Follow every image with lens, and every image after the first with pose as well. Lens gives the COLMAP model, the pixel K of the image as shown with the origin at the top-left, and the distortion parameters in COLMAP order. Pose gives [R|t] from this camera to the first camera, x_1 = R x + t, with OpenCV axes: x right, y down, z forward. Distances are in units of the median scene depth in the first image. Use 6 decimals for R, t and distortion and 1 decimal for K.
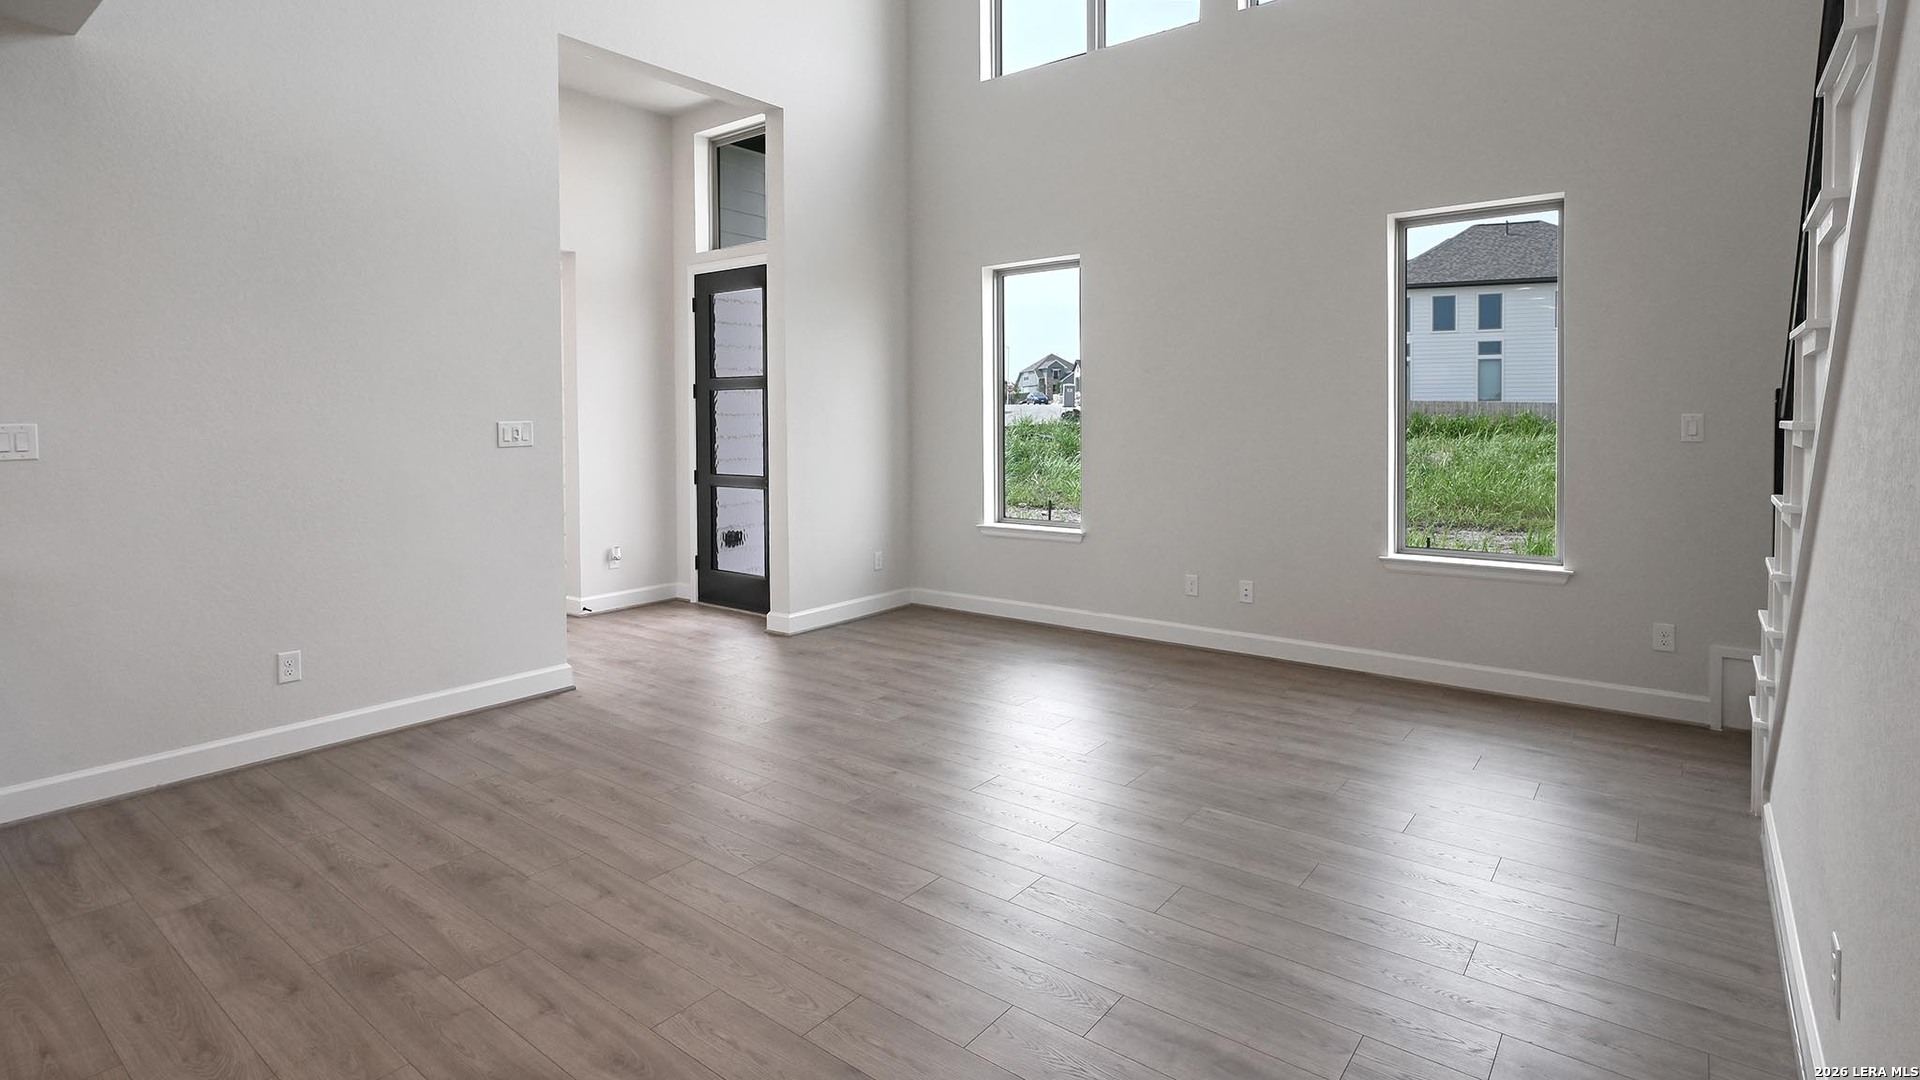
lens RADIAL K [[942.5, 0, 960.9], [0, 942.5, 439.6], [0, 0, 1]] dist [-0.026243, 0.000001]
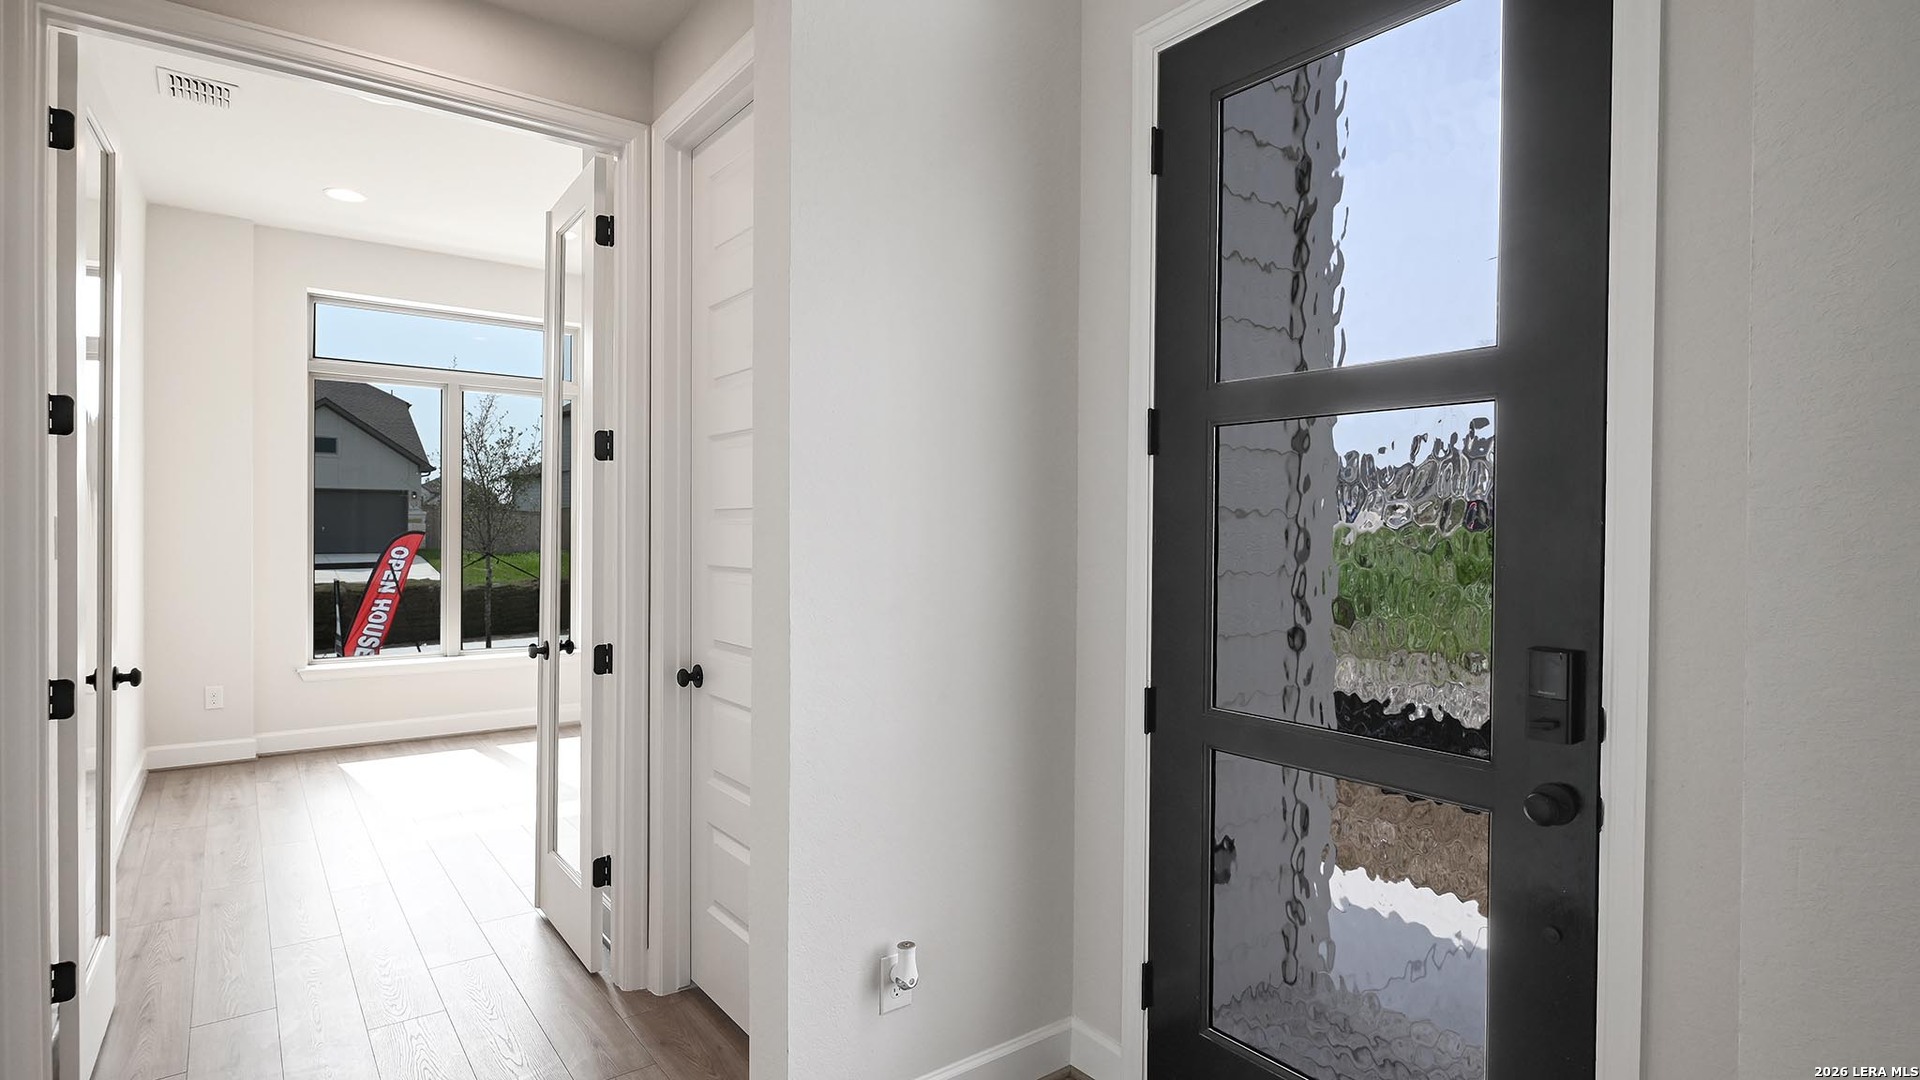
lens RADIAL K [[978.8, 0, 959.3], [0, 978.8, 542.0], [0, 0, 1]] dist [-0.002984, -0.000332]
pose [[0.962749, 0.016266, -0.269906, -0.257016], [-0.018180, 0.999824, -0.004592, -0.013049], [0.269784, 0.009328, 0.962876, 0.675312]]
